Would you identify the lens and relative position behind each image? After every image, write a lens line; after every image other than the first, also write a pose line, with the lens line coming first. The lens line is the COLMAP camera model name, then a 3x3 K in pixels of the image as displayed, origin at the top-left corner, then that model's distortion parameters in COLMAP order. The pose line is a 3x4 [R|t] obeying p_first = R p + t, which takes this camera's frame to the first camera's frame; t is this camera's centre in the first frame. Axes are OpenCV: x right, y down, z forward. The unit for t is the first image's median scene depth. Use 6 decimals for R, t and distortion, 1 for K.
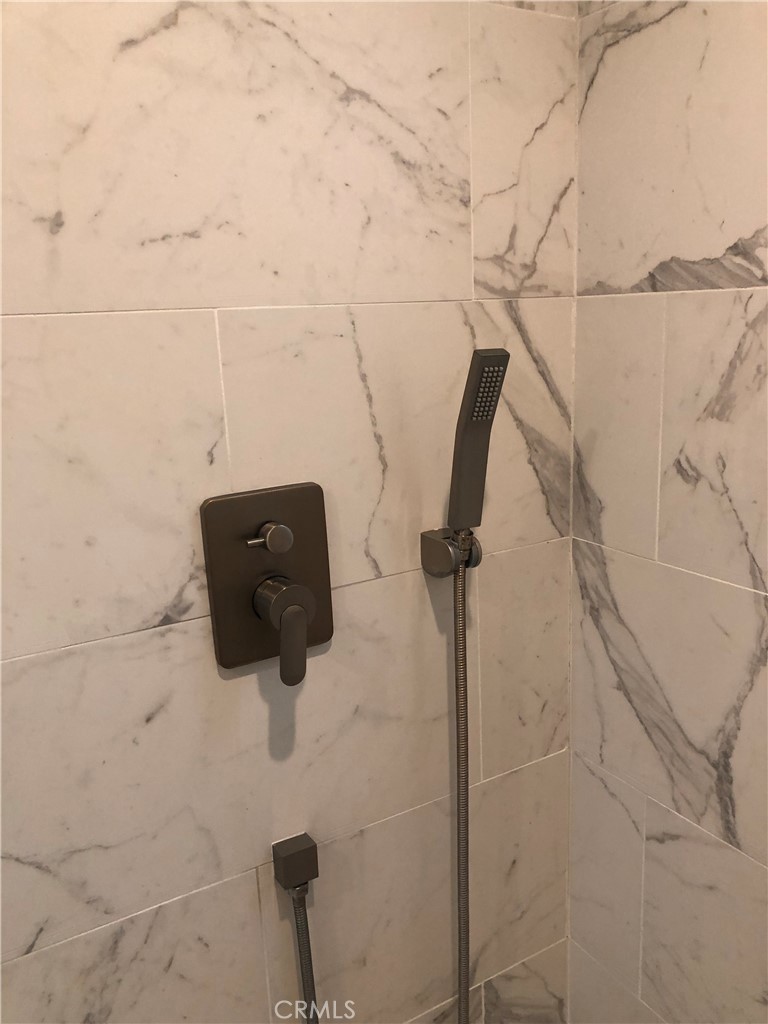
lens RADIAL K [[841.2, 0, 393.0], [0, 841.2, 510.5], [0, 0, 1]] dist [0.014460, -0.007691]
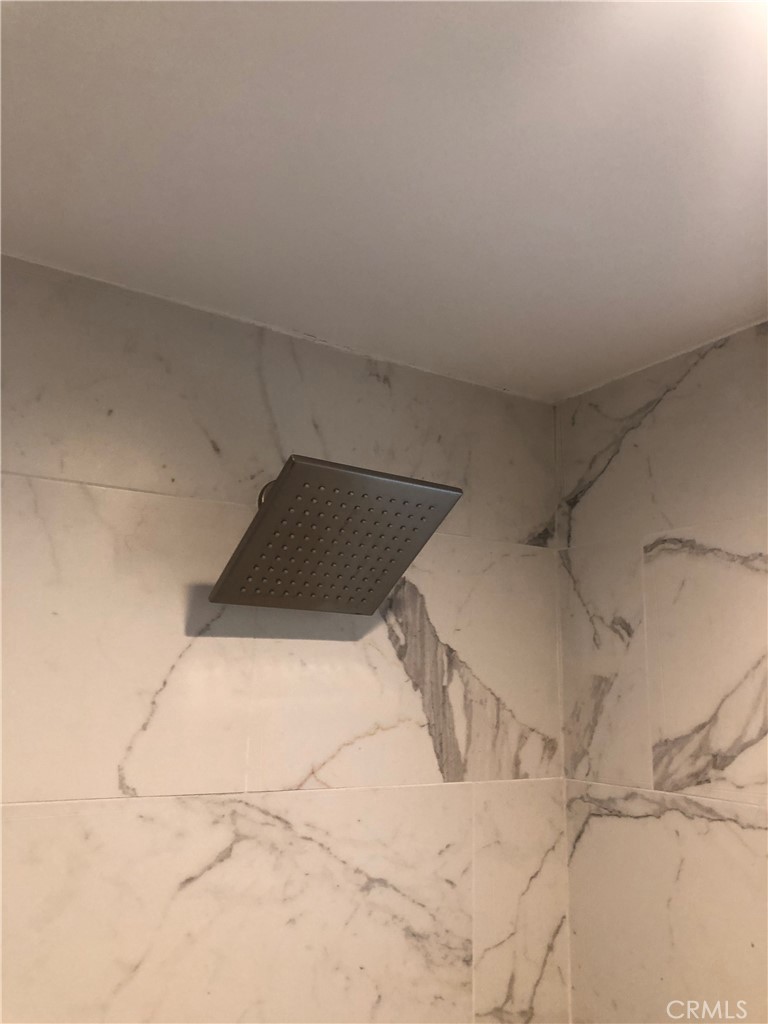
lens RADIAL K [[841.2, 0, 374.9], [0, 841.2, 509.6], [0, 0, 1]] dist [0.014460, -0.007691]
pose [[0.997793, 0.066327, 0.003254, -0.076552], [-0.058675, 0.903512, -0.424527, -0.437072], [-0.031097, 0.423399, 0.905410, -0.219455]]
